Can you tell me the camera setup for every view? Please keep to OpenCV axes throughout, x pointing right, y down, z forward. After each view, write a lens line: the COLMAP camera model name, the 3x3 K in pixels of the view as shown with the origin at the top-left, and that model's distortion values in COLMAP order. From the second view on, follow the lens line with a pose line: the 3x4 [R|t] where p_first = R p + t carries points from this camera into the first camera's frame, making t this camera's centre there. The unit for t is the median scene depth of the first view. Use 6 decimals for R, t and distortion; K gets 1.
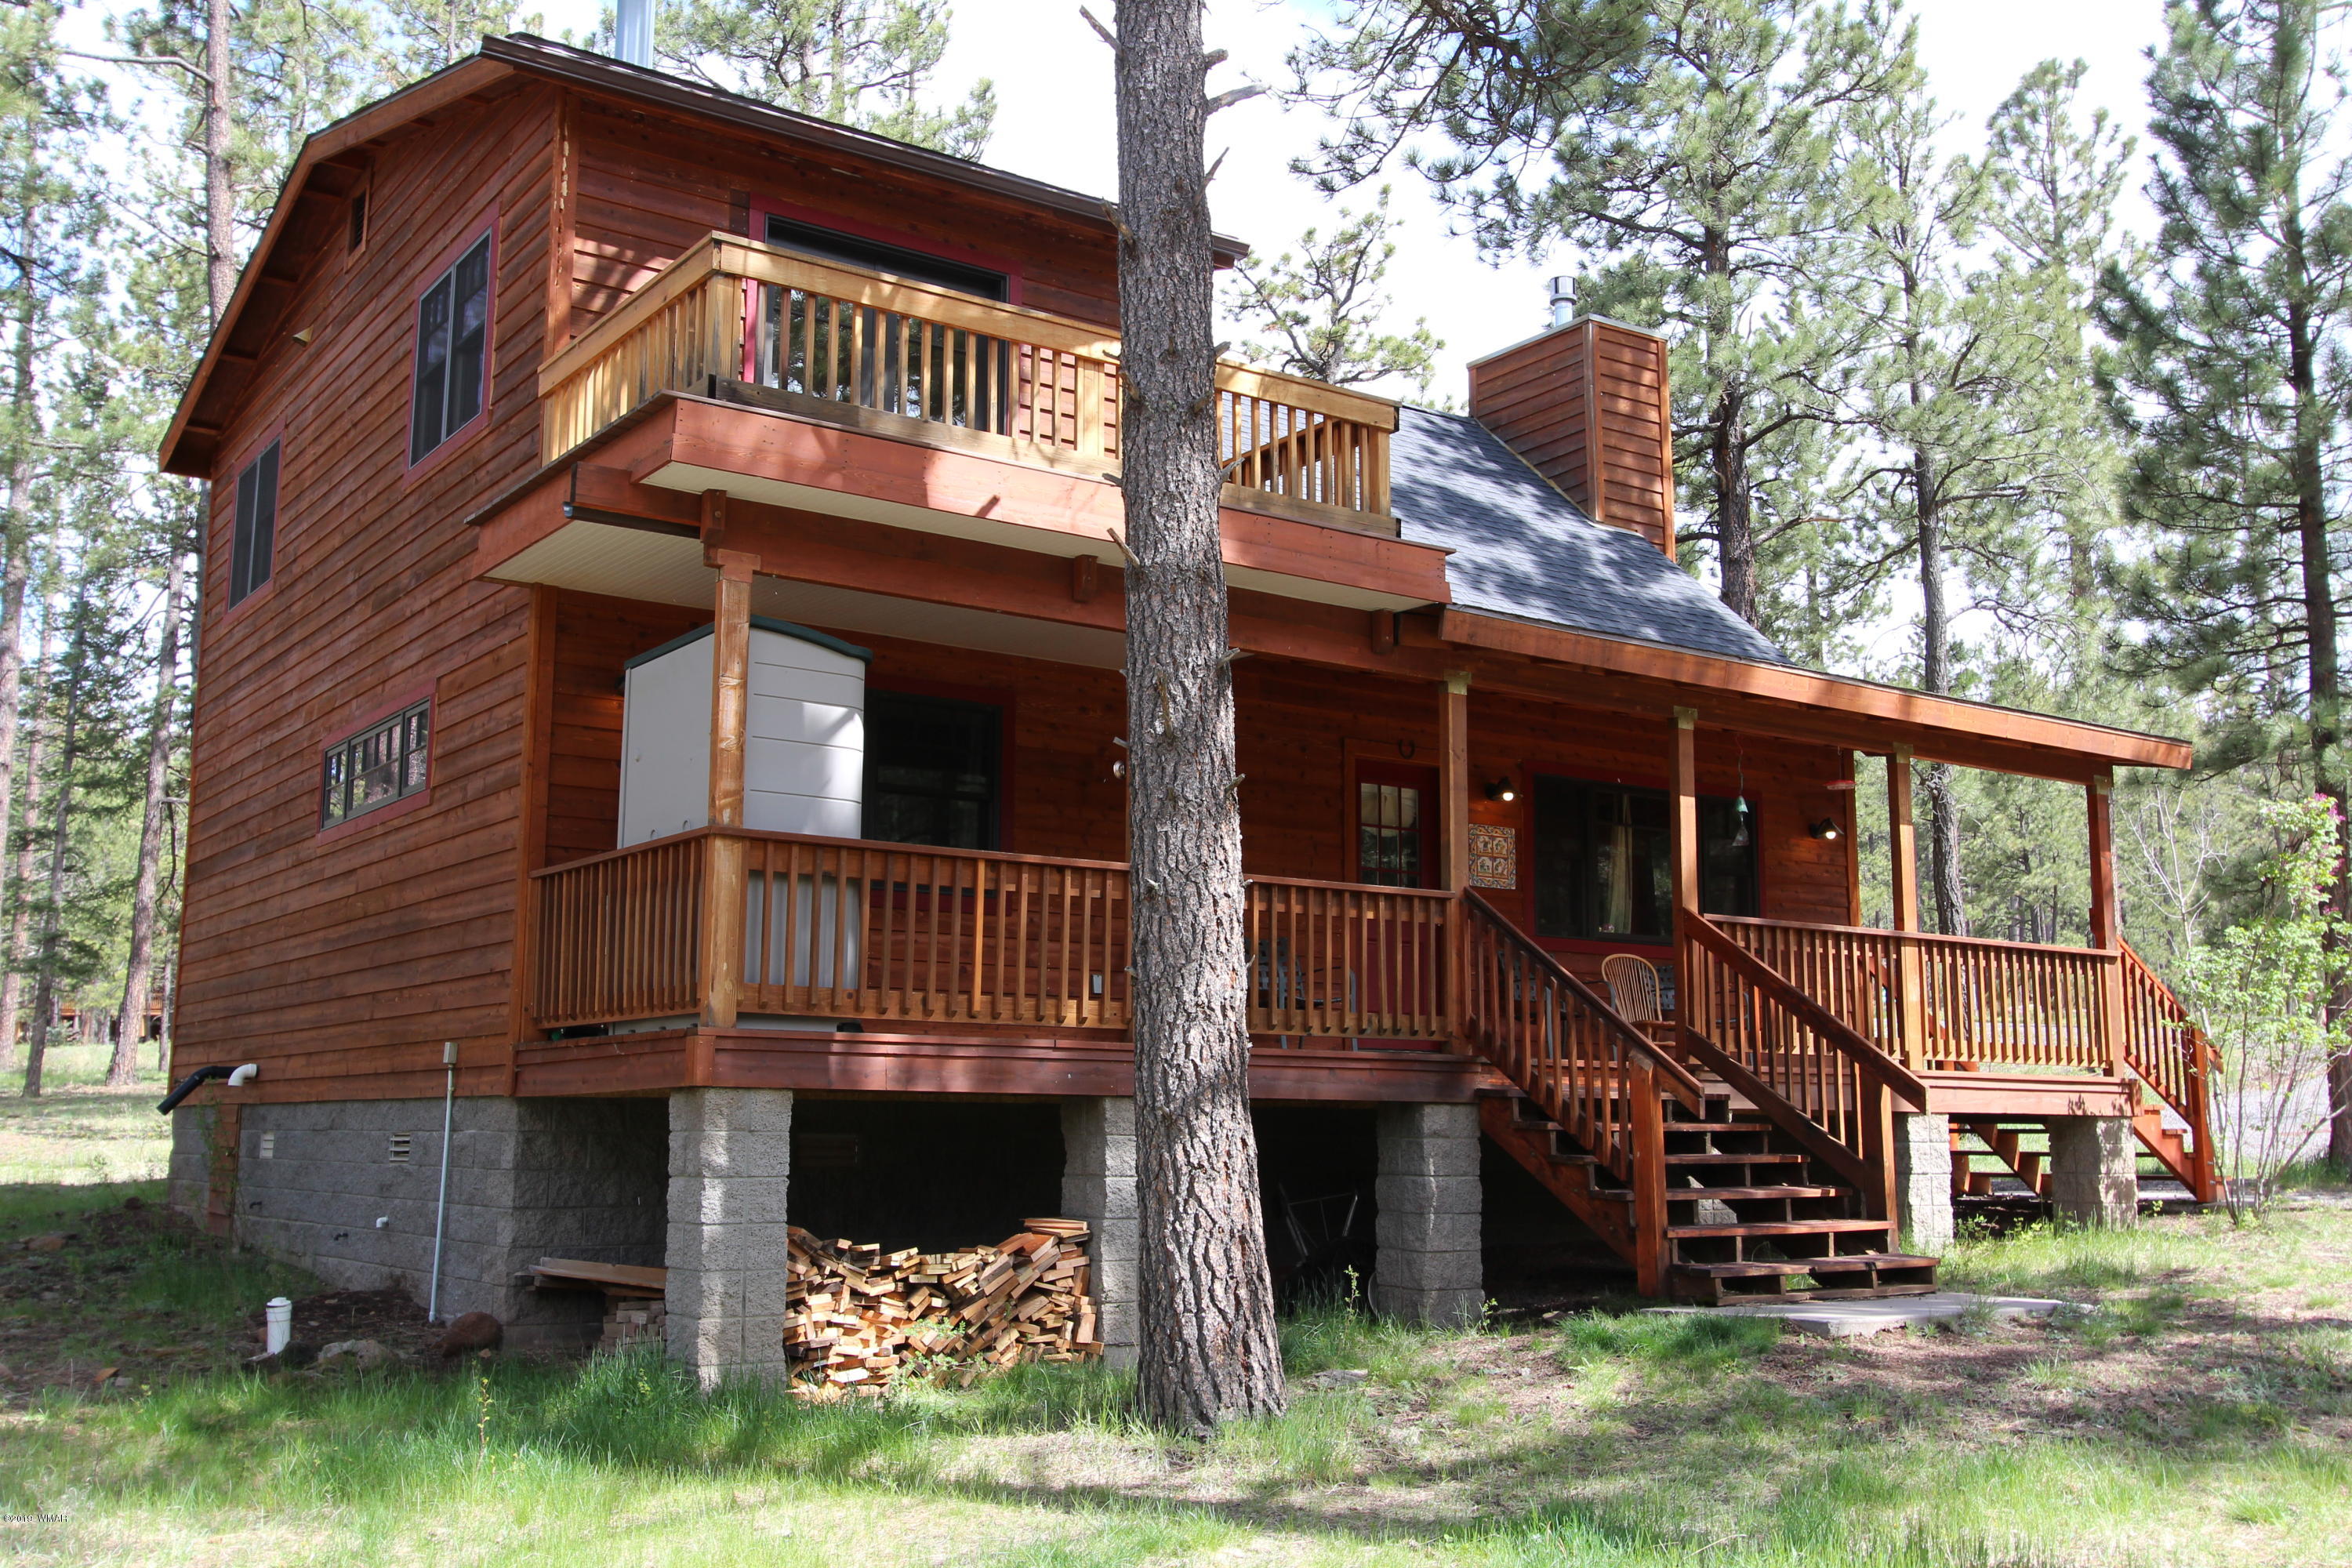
lens RADIAL K [[2309.8, 0, 1176.0], [0, 2309.8, 784.0], [0, 0, 1]] dist [0.006804, 0.011011]
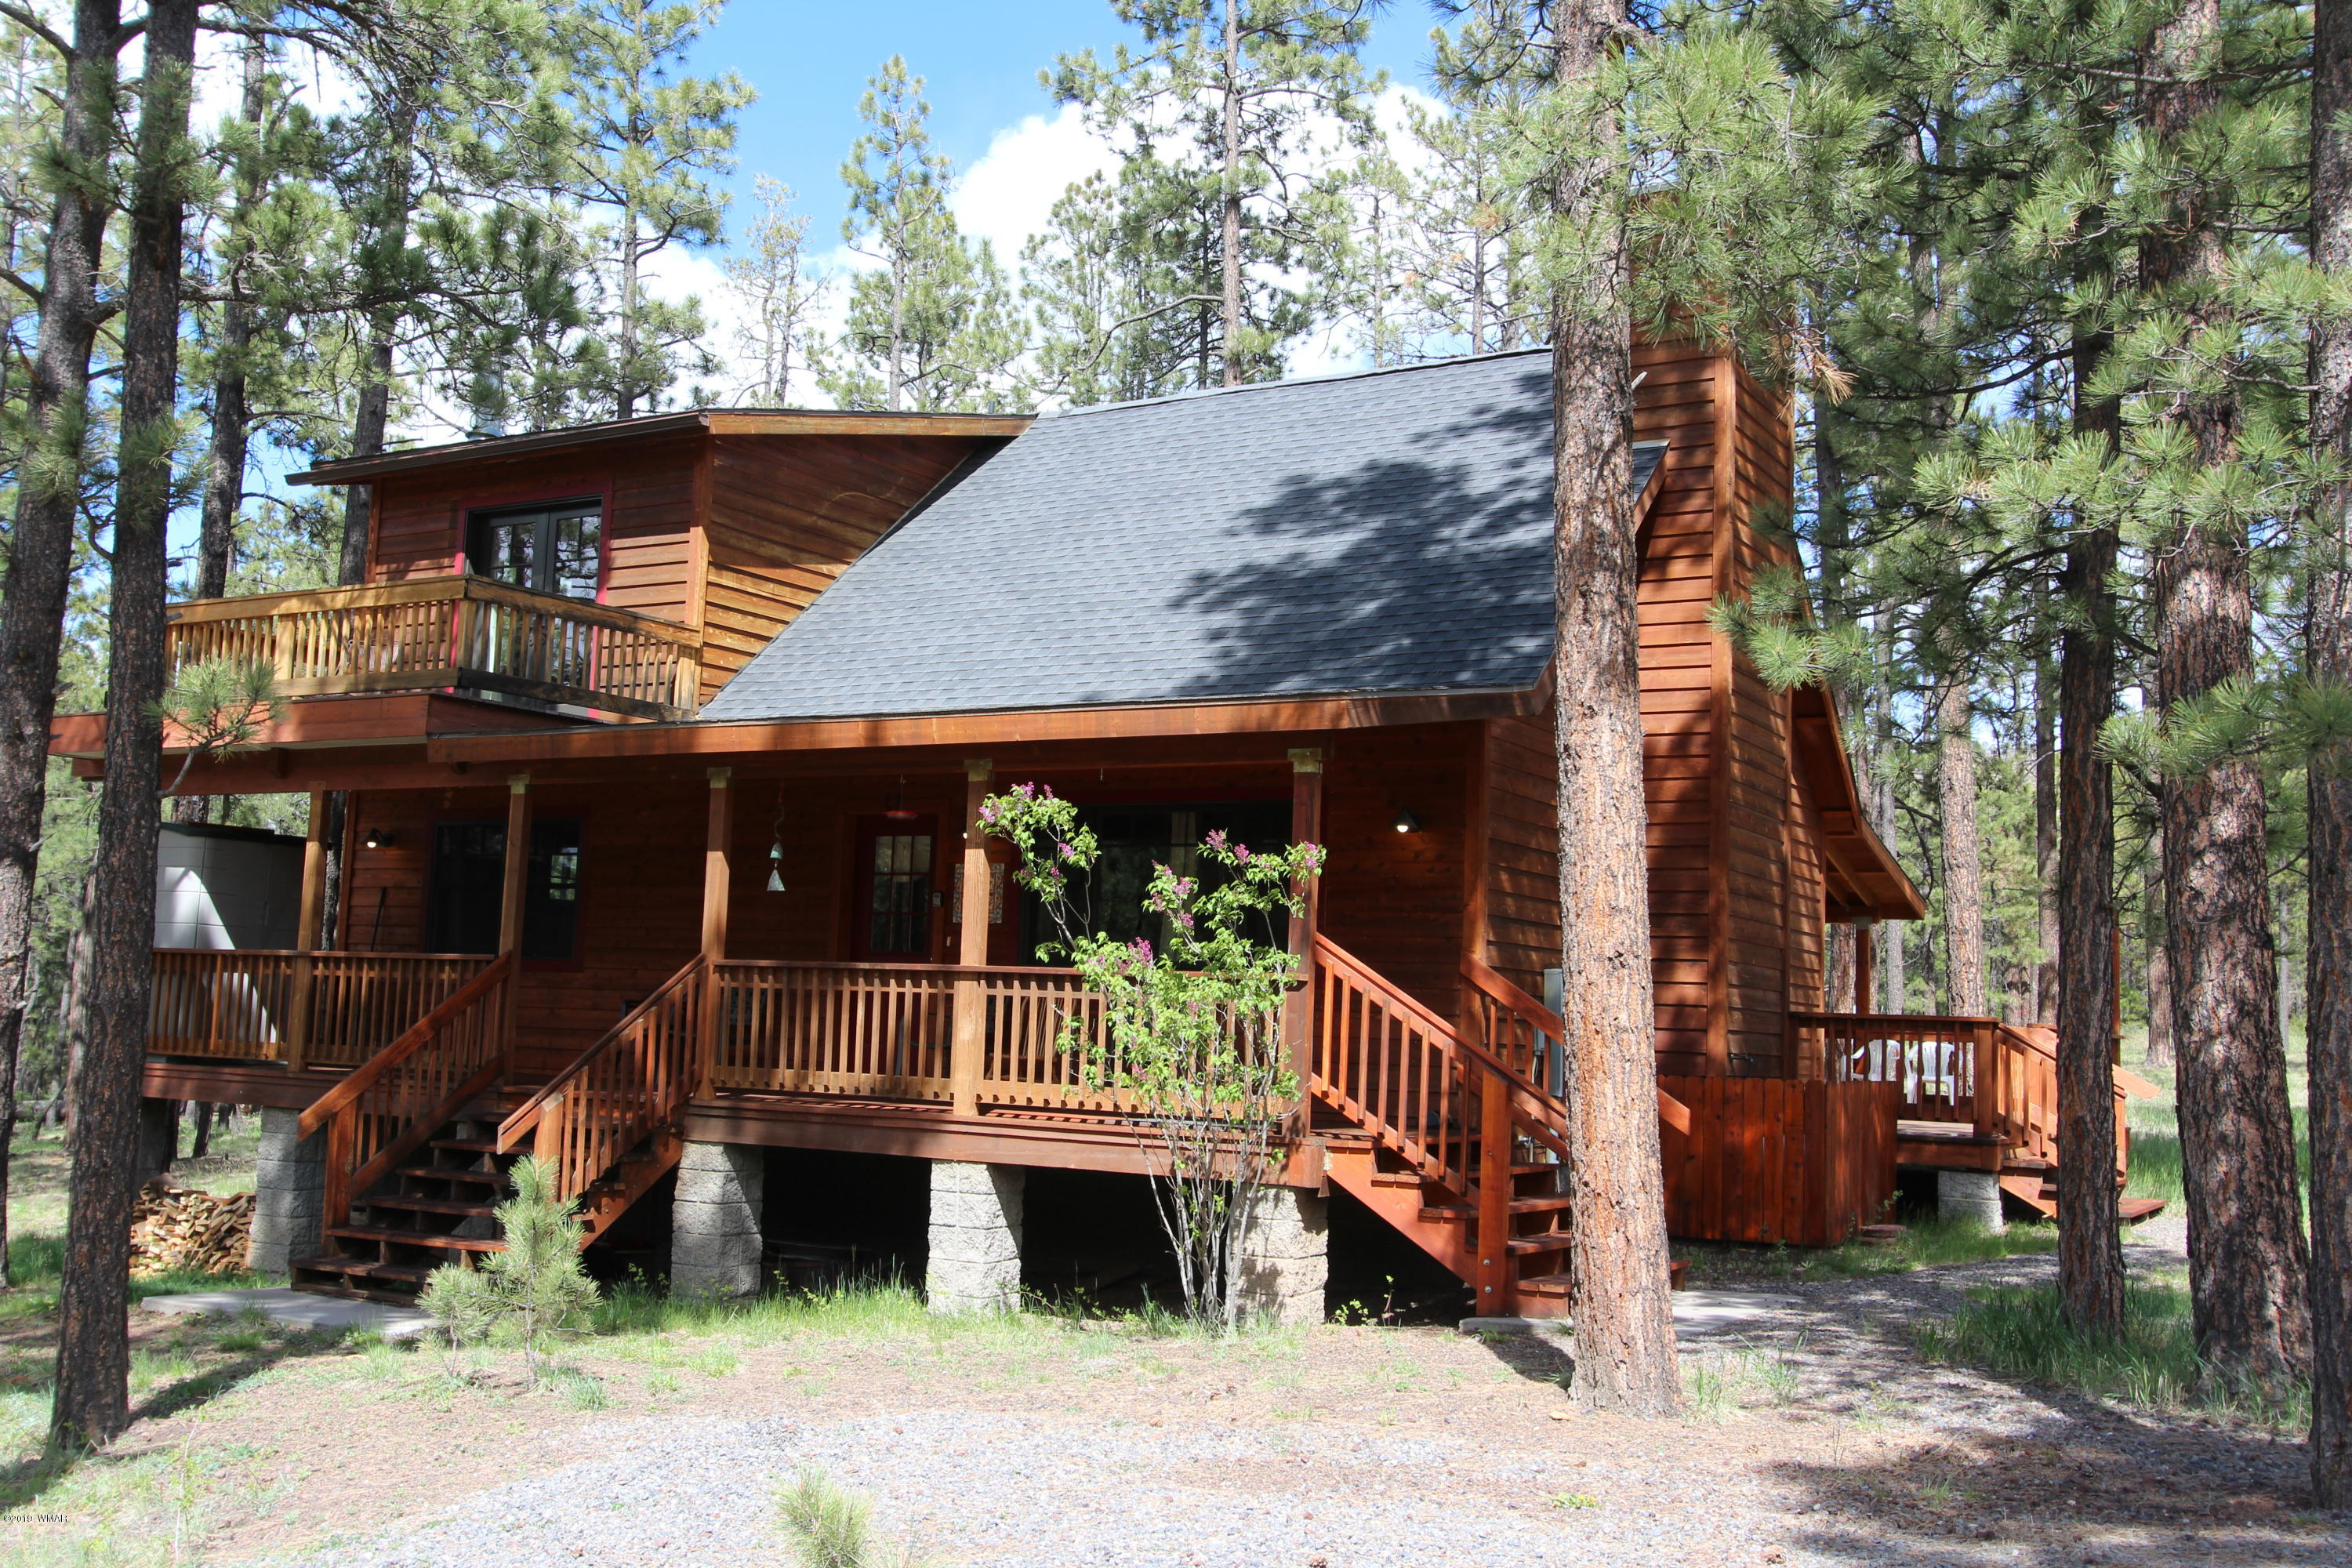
lens RADIAL K [[2309.8, 0, 1176.0], [0, 2309.8, 784.0], [0, 0, 1]] dist [0.006804, 0.011011]
pose [[0.405779, -0.088127, -0.909713, 1.553805], [0.104166, 0.993314, -0.049762, 0.060151], [0.908016, -0.074569, 0.412245, 0.897467]]
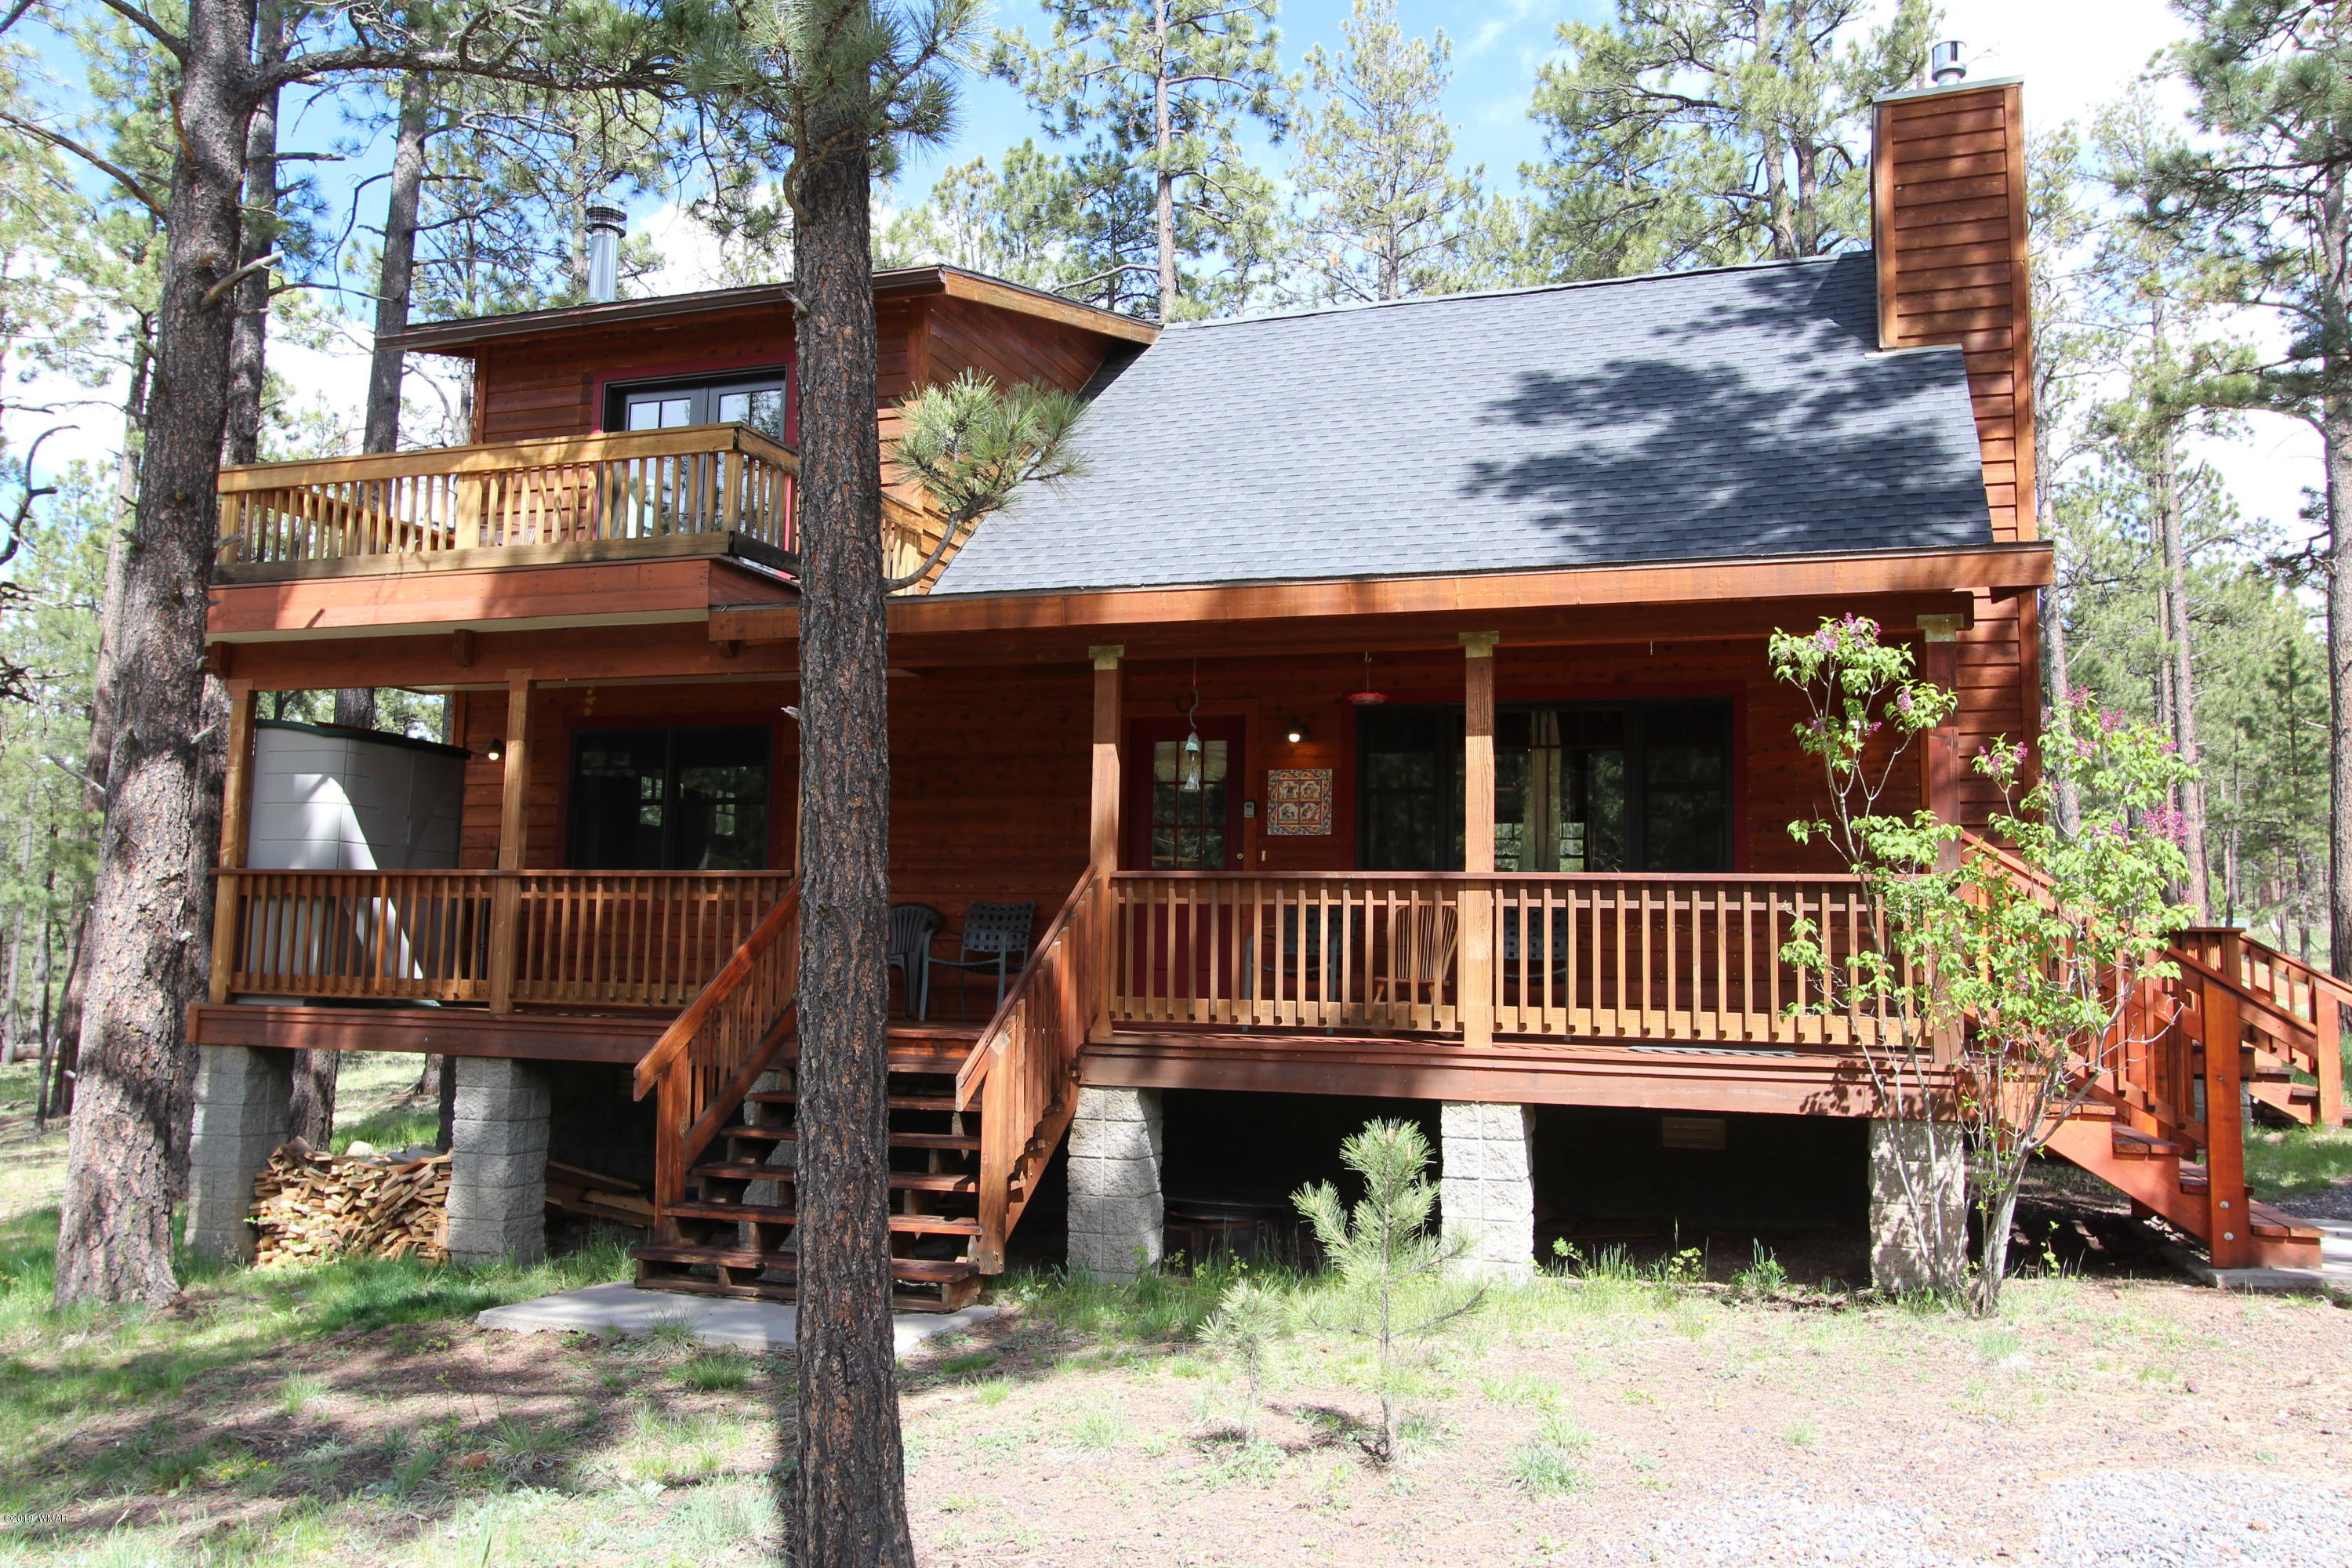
lens RADIAL K [[1899.0, 0, 1175.3], [0, 1899.0, 788.9], [0, 0, 1]] dist [-0.001481, 0.009028]
pose [[0.580706, -0.074055, -0.810738, 1.016573], [0.105650, 0.994288, -0.015147, 0.044716], [0.807229, -0.076859, 0.585213, 0.690033]]
